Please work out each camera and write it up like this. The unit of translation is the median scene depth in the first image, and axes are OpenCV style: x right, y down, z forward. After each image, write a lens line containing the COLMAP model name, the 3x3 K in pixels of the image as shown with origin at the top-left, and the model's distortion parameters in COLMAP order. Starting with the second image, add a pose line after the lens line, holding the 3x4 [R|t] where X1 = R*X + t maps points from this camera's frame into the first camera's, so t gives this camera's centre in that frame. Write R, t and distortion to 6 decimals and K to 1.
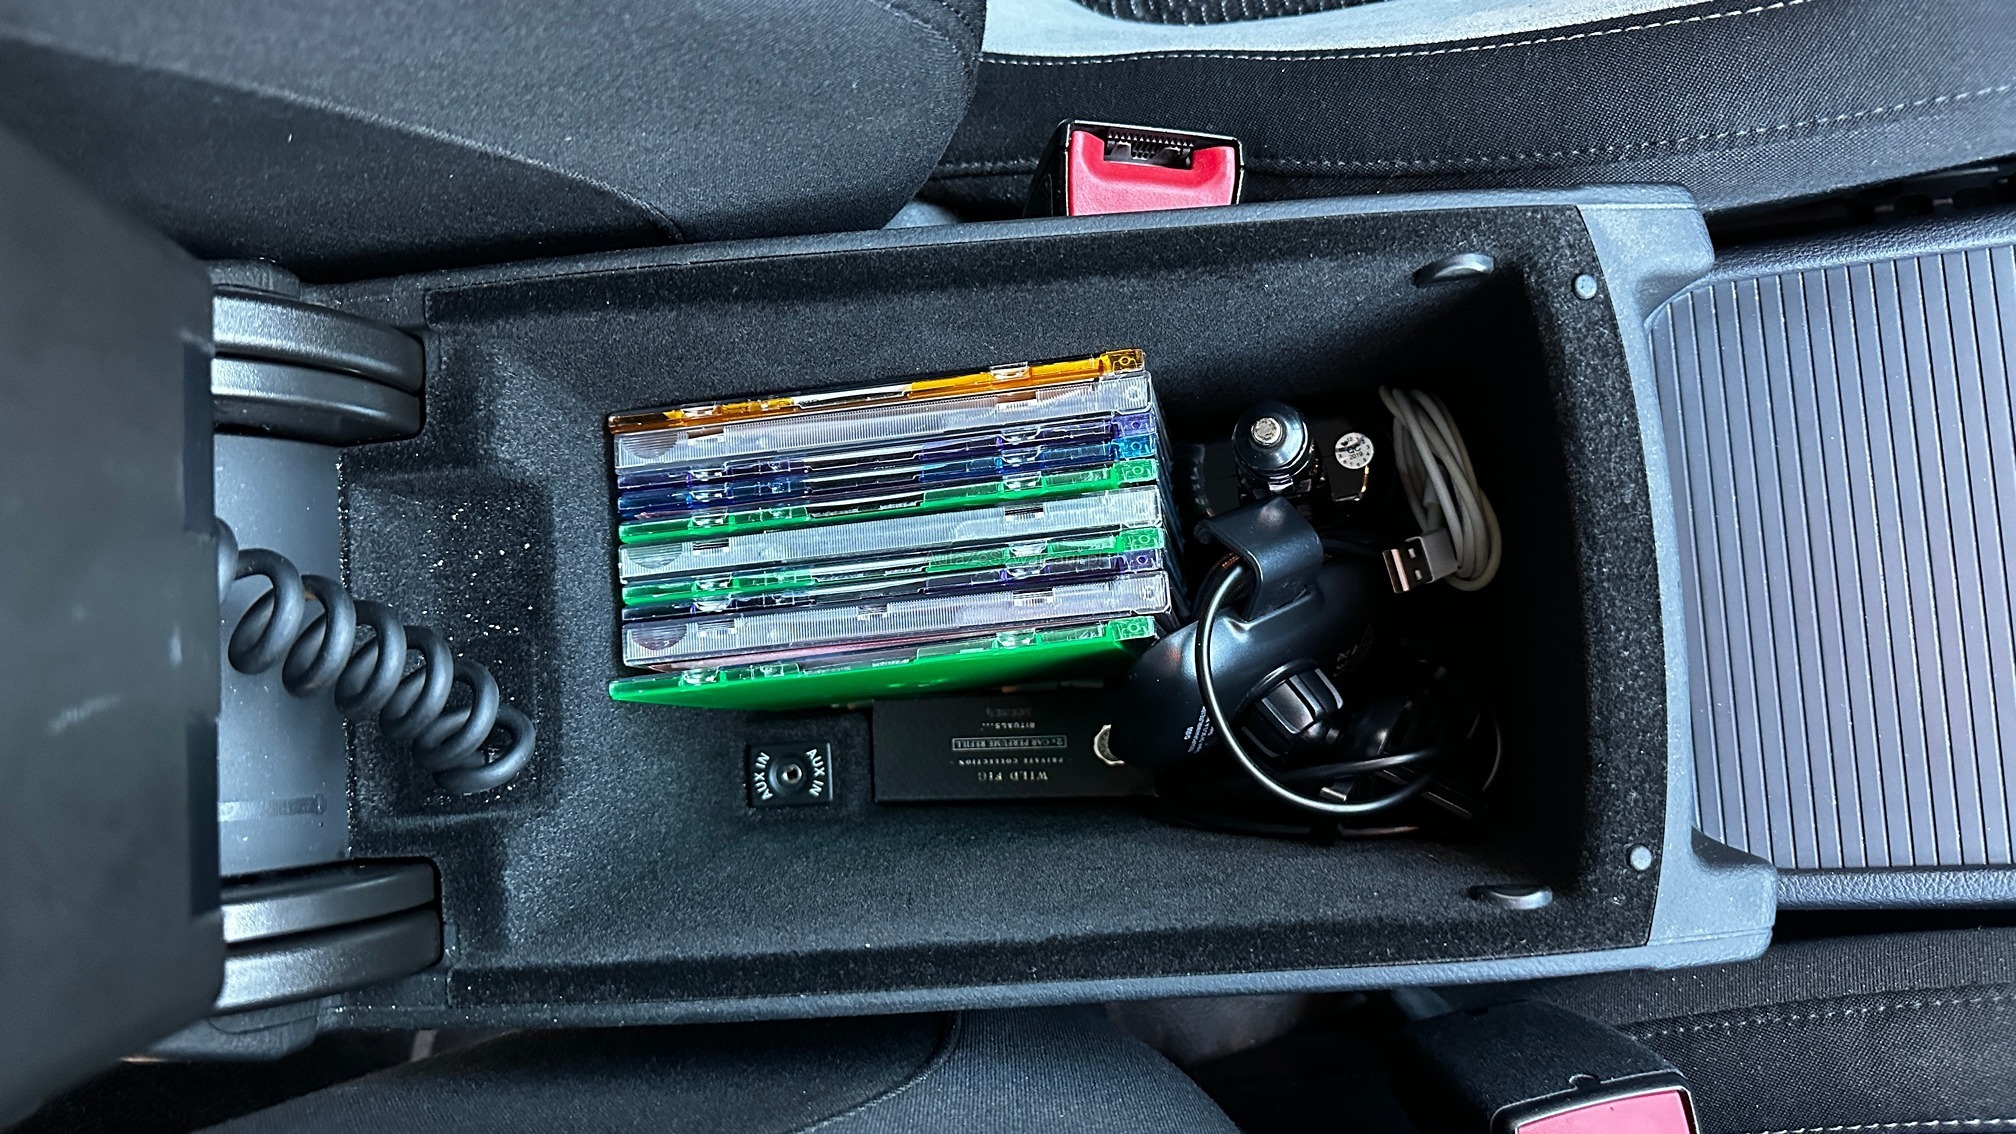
lens RADIAL K [[1448.9, 0, 1019.1], [0, 1448.9, 572.7], [0, 0, 1]] dist [0.059891, -0.080972]
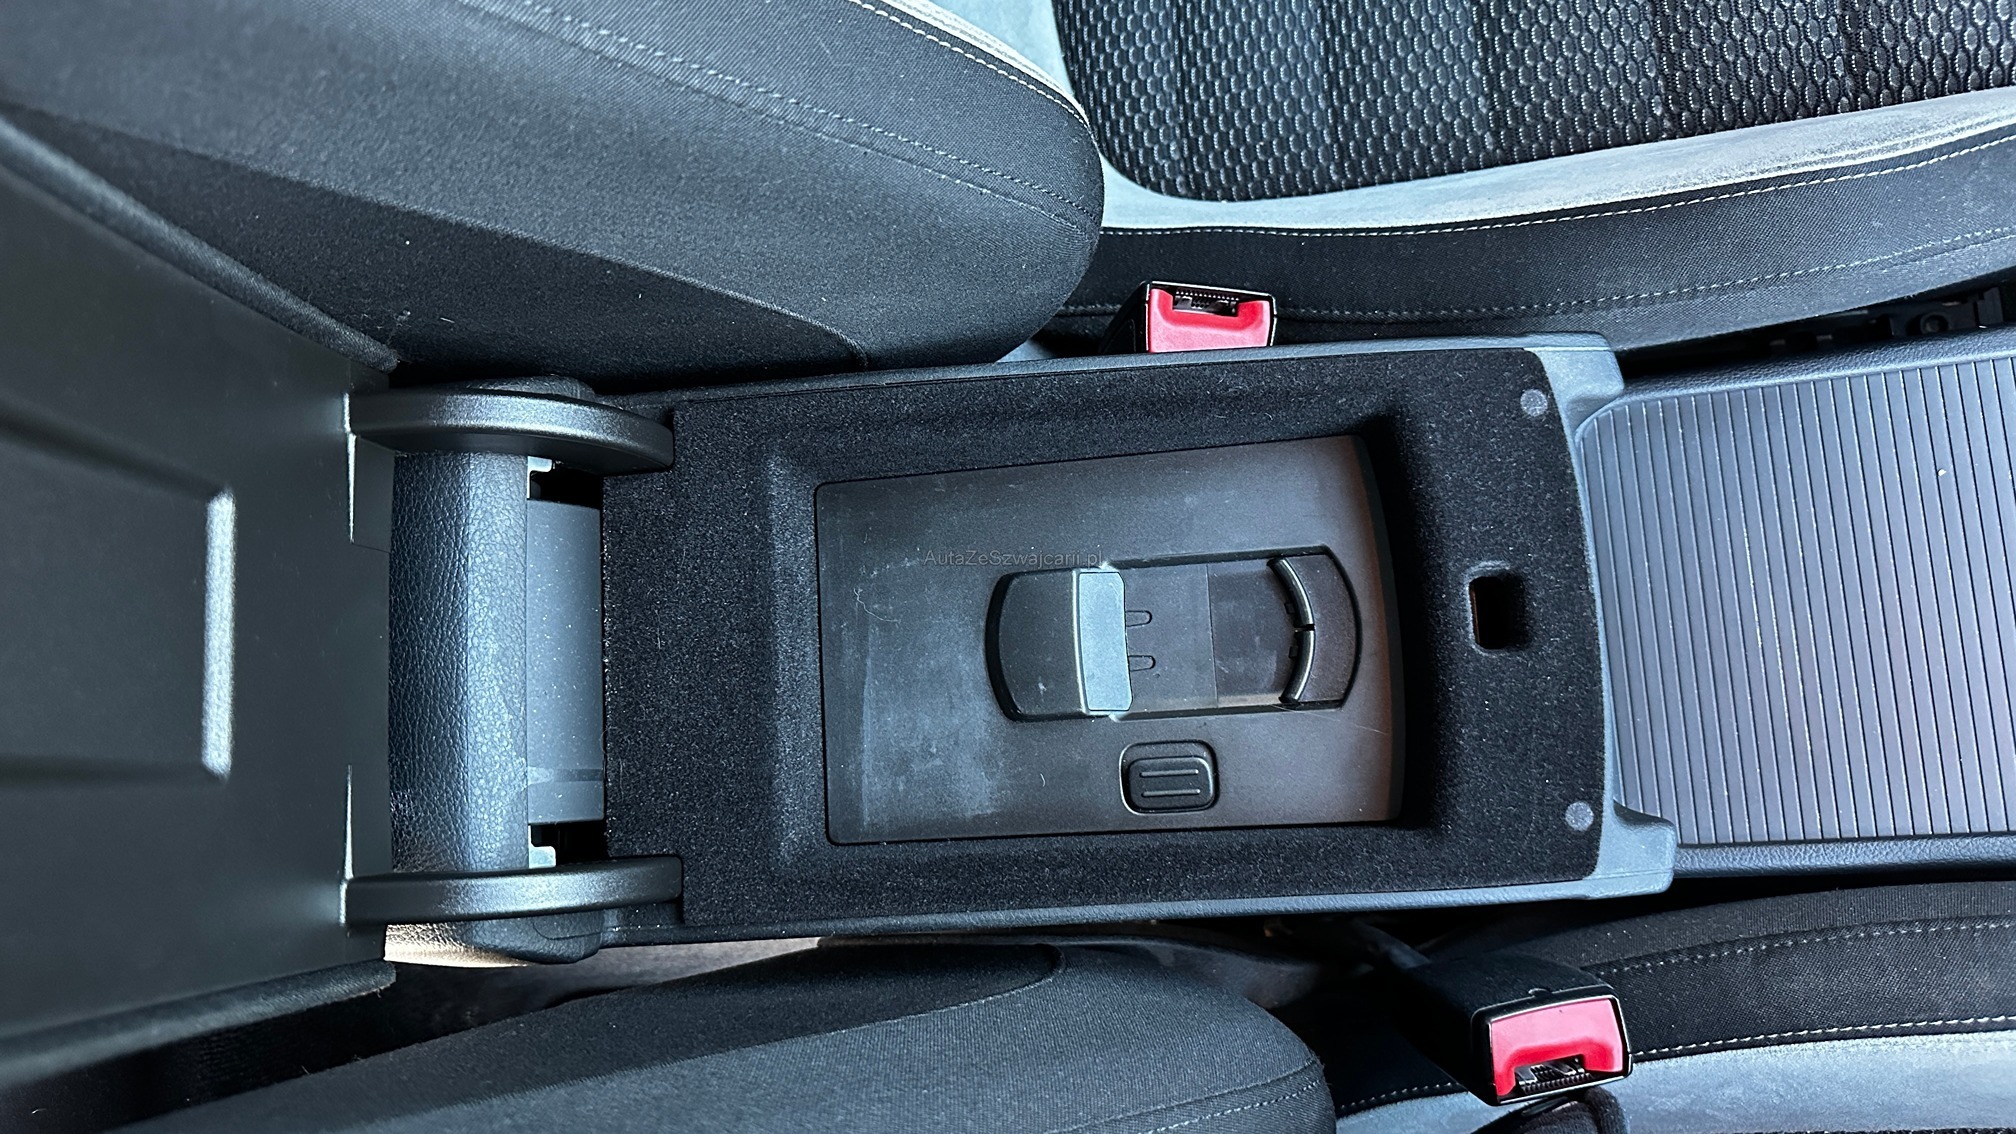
lens RADIAL K [[1441.3, 0, 1002.5], [0, 1441.3, 599.6], [0, 0, 1]] dist [0.153326, -0.251734]
pose [[0.999827, 0.007558, 0.017008, -0.120904], [-0.006589, 0.998391, -0.056323, 0.061782], [-0.017406, 0.056202, 0.998268, -0.328093]]
